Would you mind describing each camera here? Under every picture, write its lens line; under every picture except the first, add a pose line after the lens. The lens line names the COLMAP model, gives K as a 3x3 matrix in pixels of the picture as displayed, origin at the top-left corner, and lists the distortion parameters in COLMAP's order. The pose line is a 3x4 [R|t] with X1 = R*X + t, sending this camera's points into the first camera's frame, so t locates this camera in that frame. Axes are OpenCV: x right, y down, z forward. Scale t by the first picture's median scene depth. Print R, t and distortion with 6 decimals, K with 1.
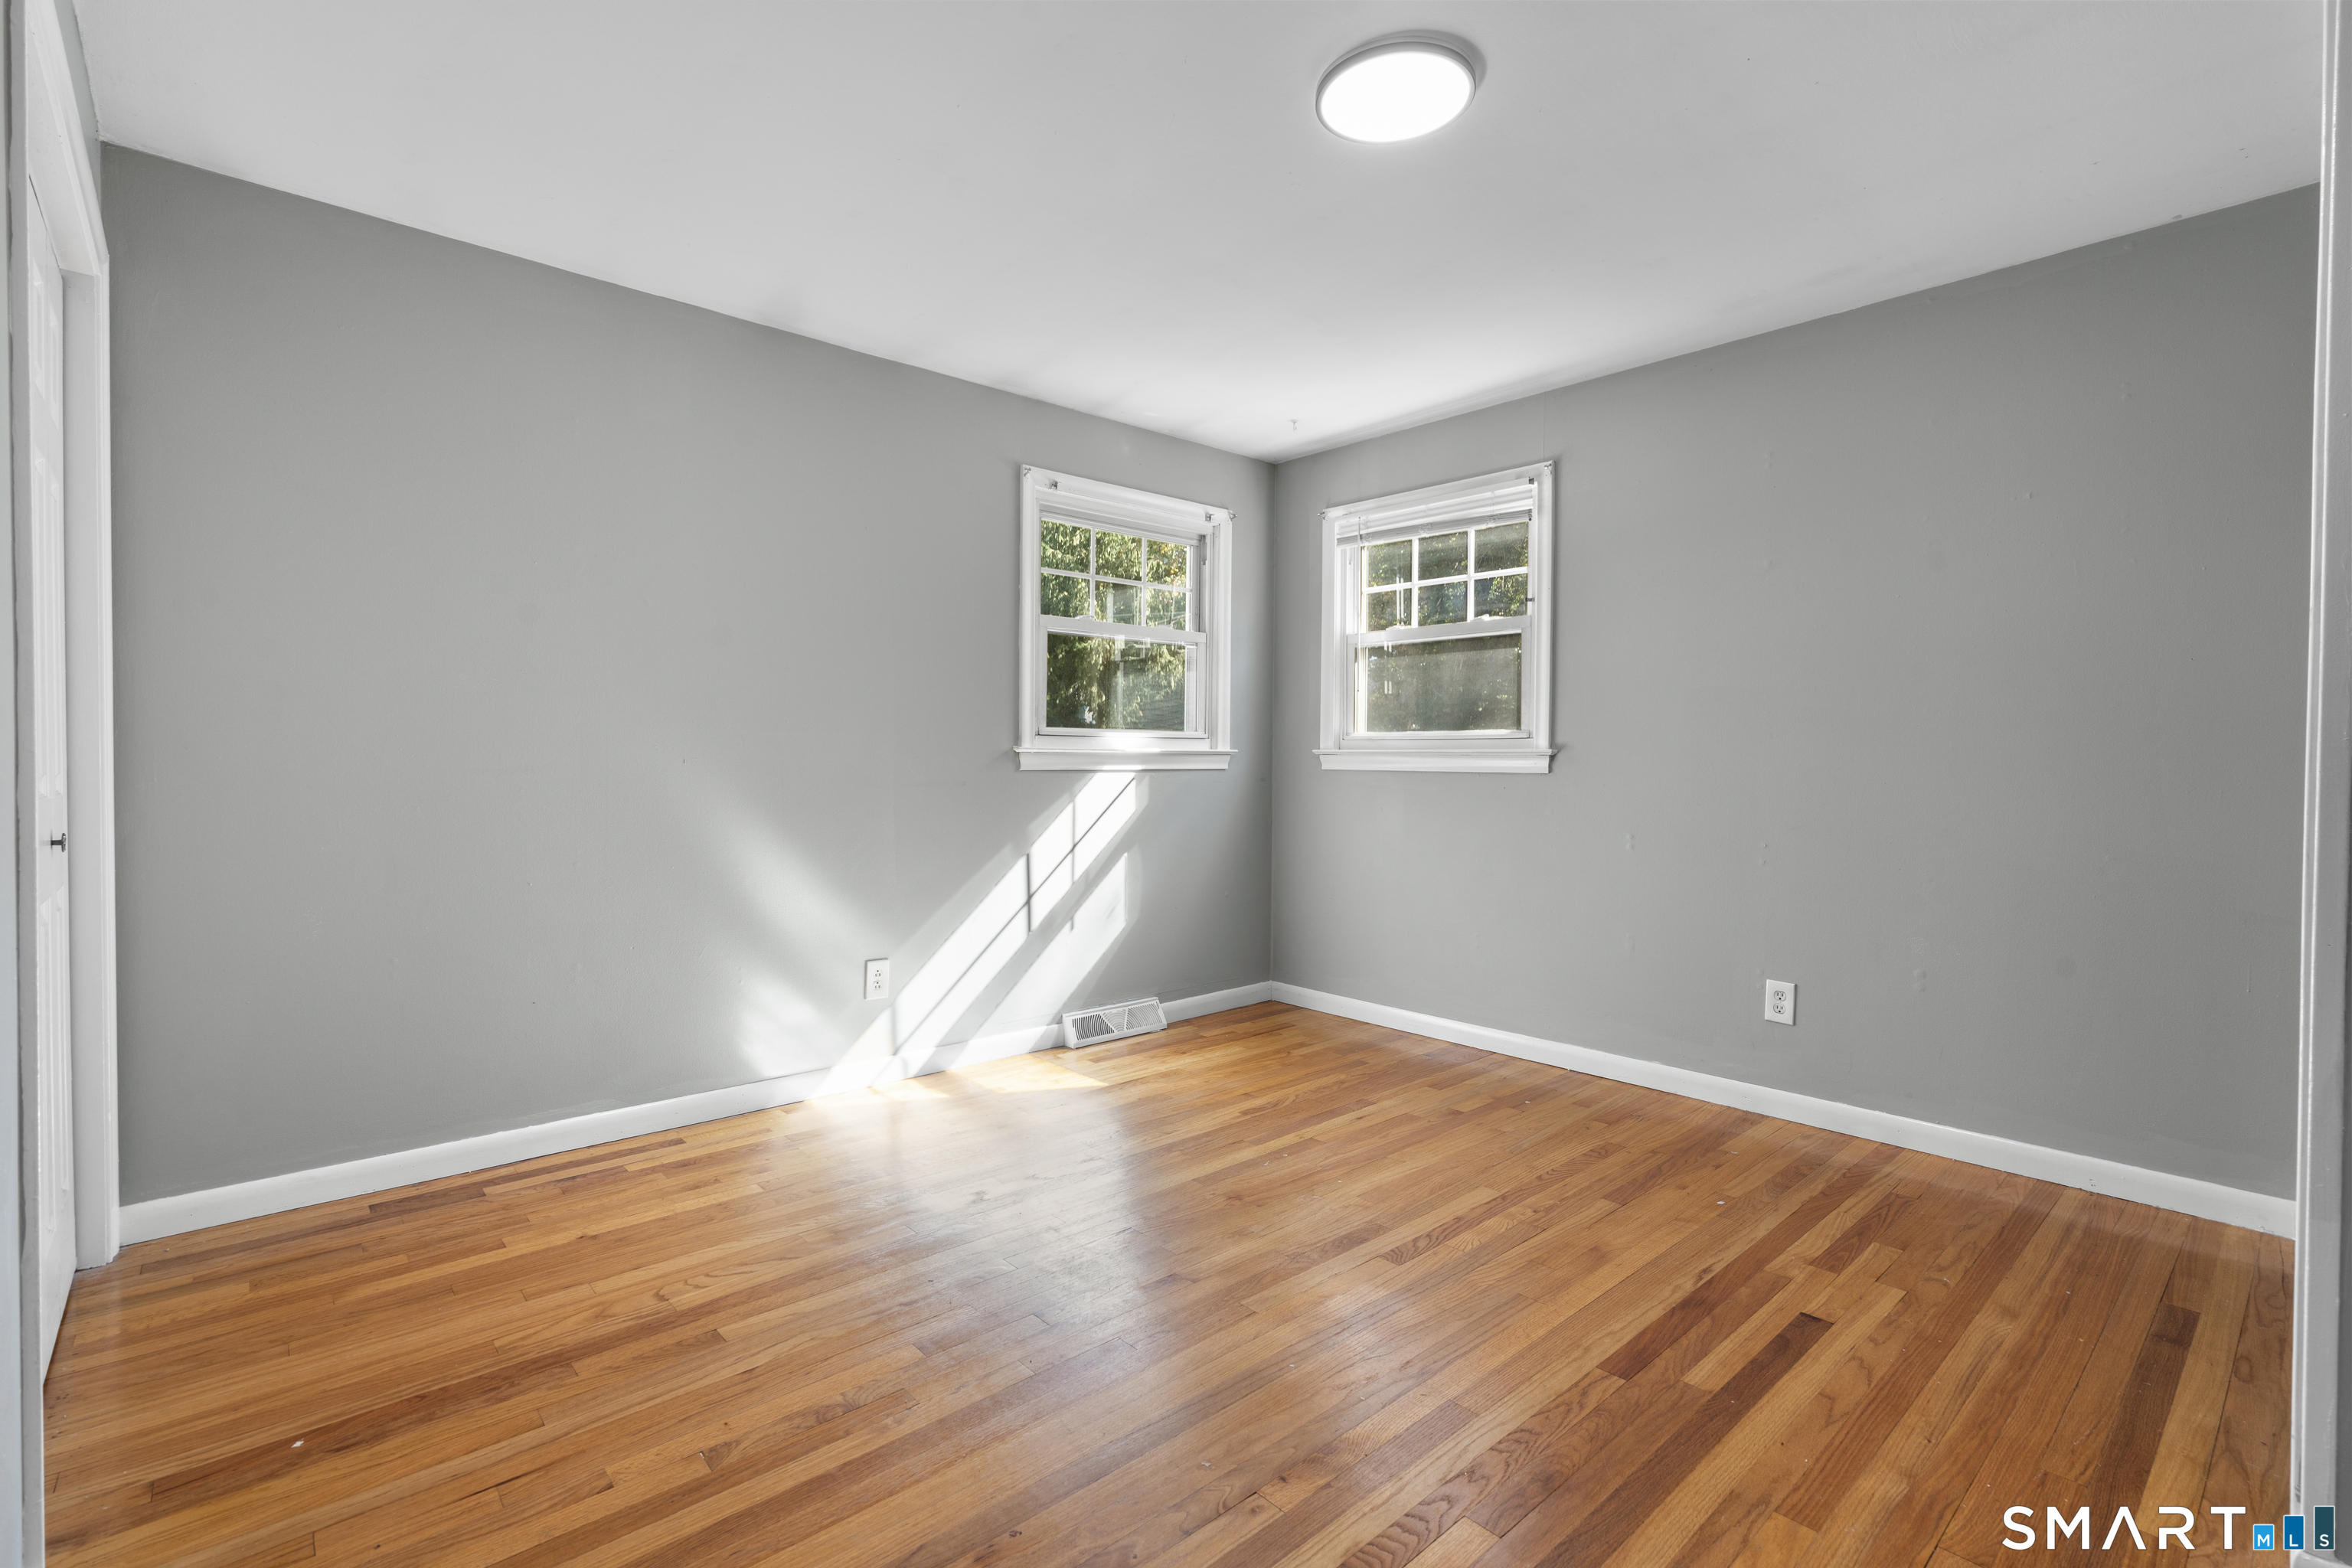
lens RADIAL K [[1056.2, 0, 1183.7], [0, 1056.2, 780.7], [0, 0, 1]] dist [-0.002415, 0.001033]
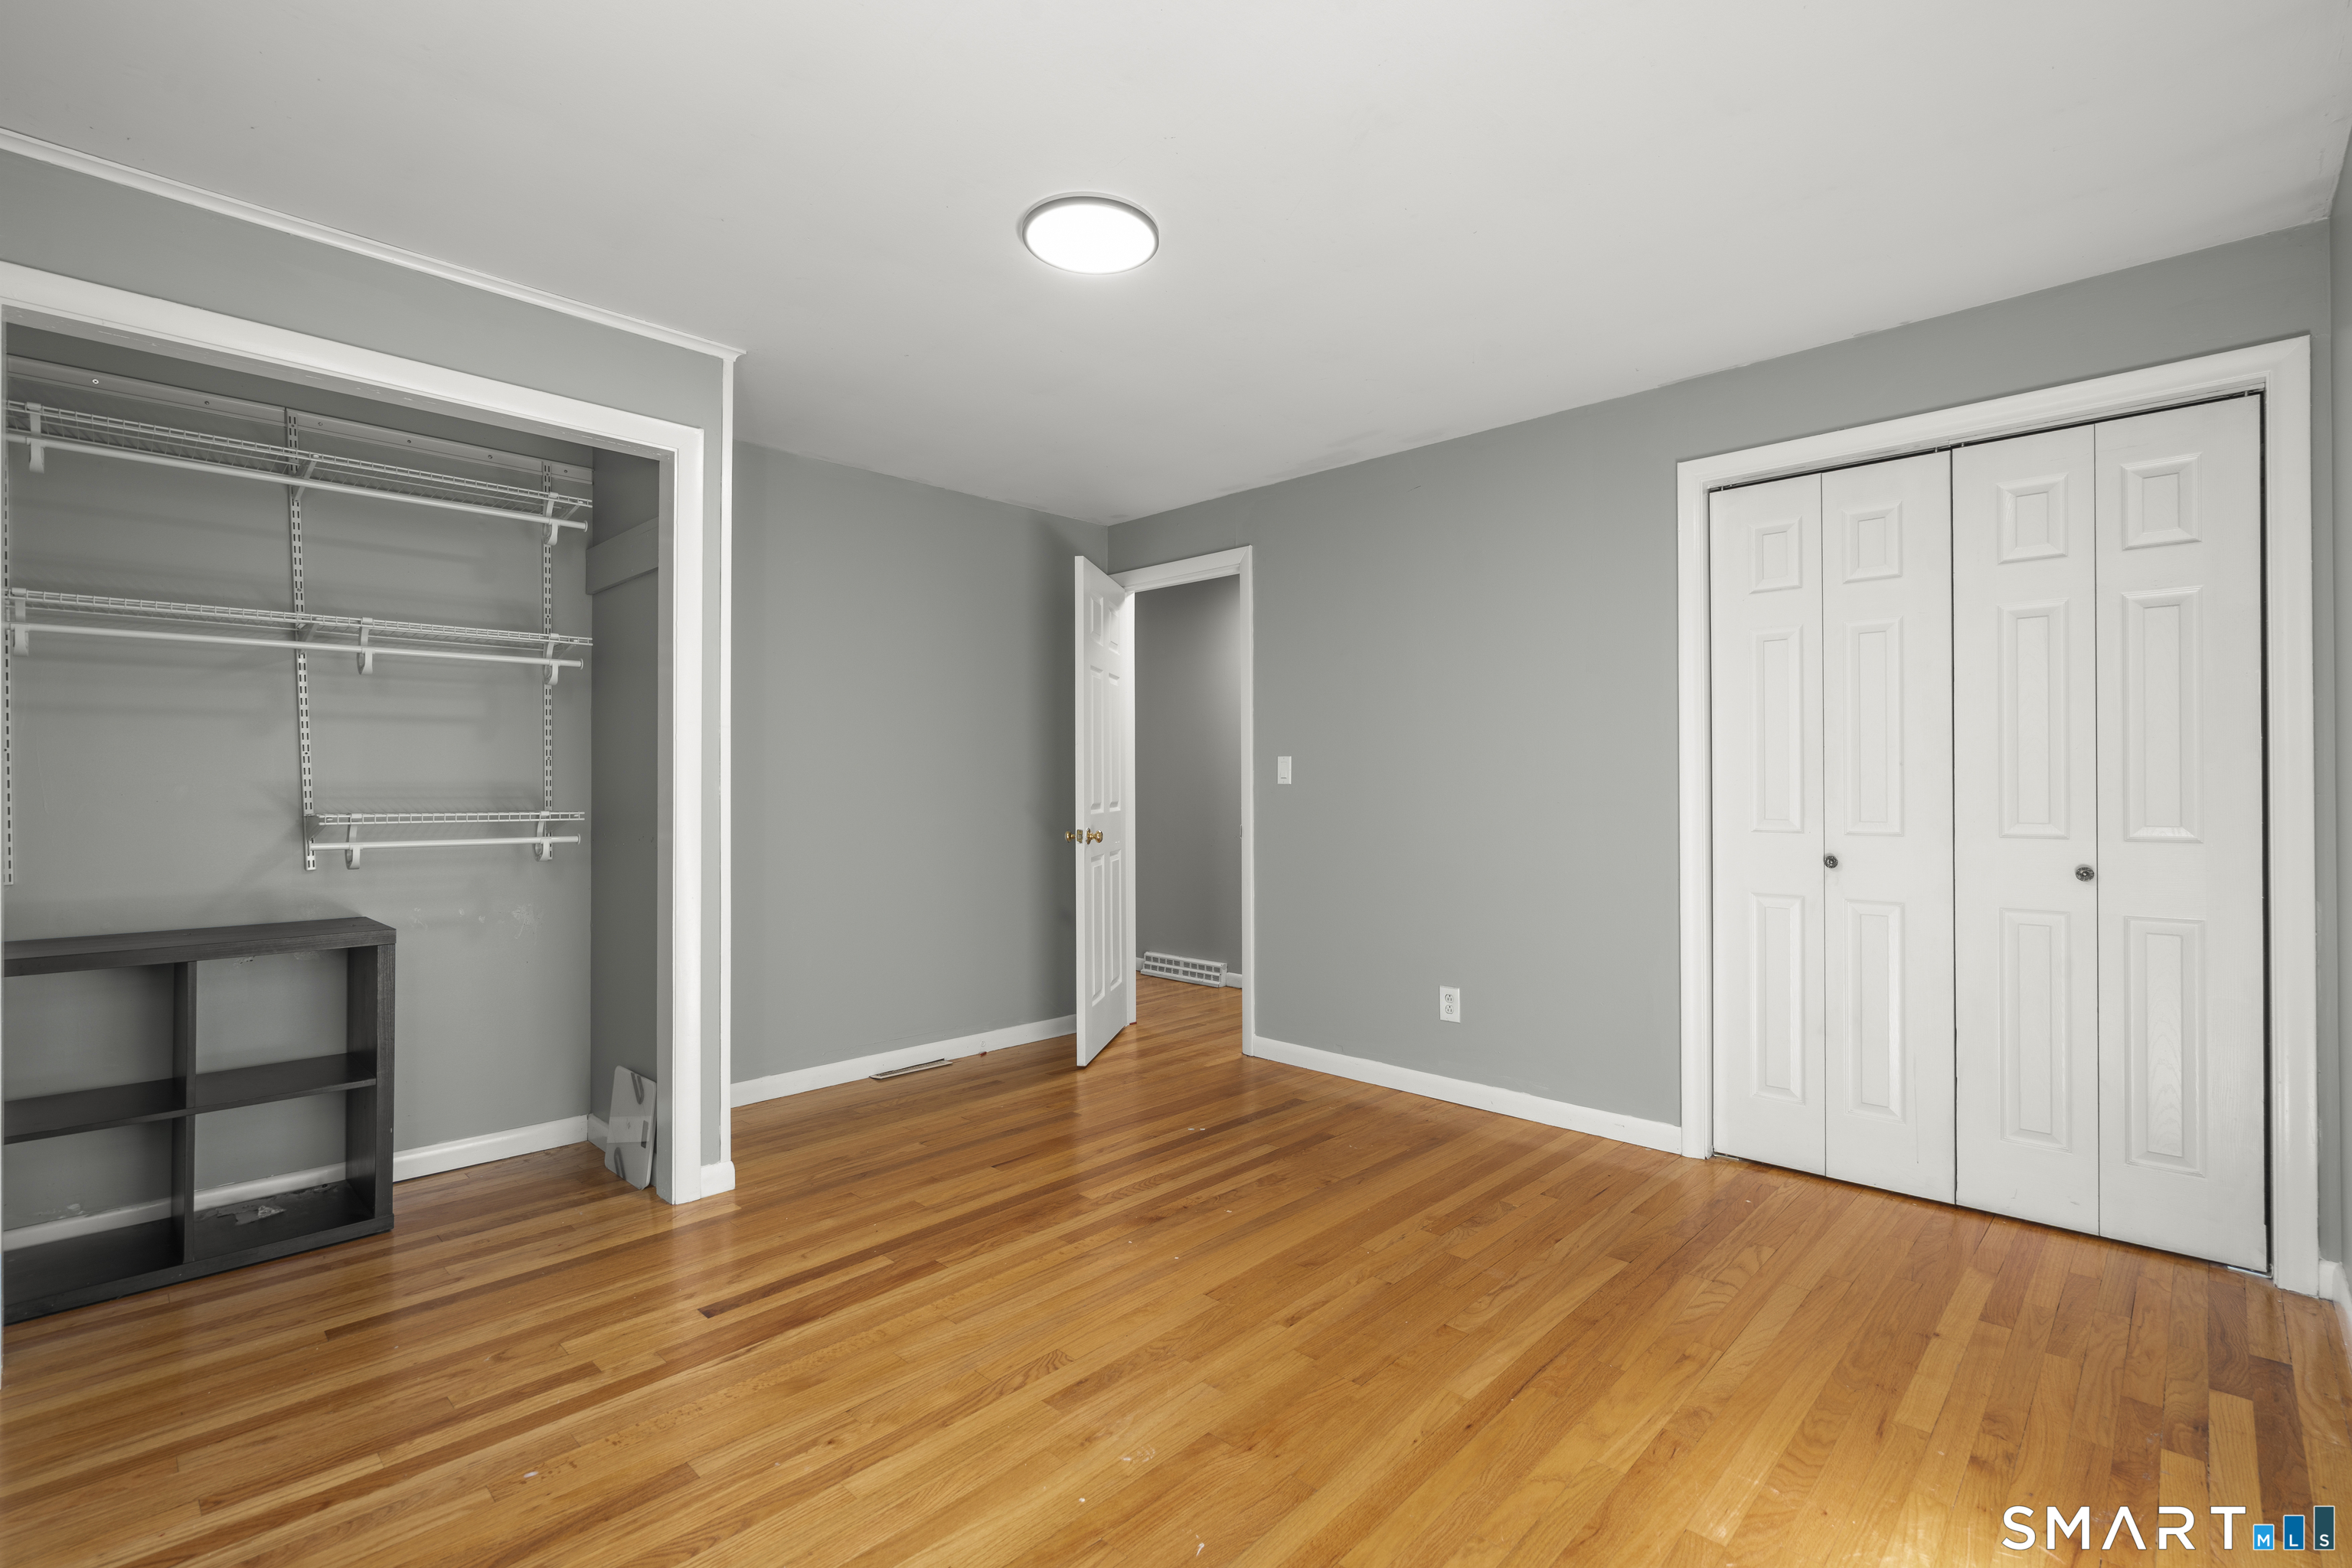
lens RADIAL K [[1056.2, 0, 1183.7], [0, 1056.2, 780.7], [0, 0, 1]] dist [-0.002415, 0.001033]
pose [[-0.997152, -0.001336, -0.075403, 0.157361], [-0.002586, 0.999861, 0.016488, -0.065495], [0.075370, 0.016636, -0.997017, 1.887333]]
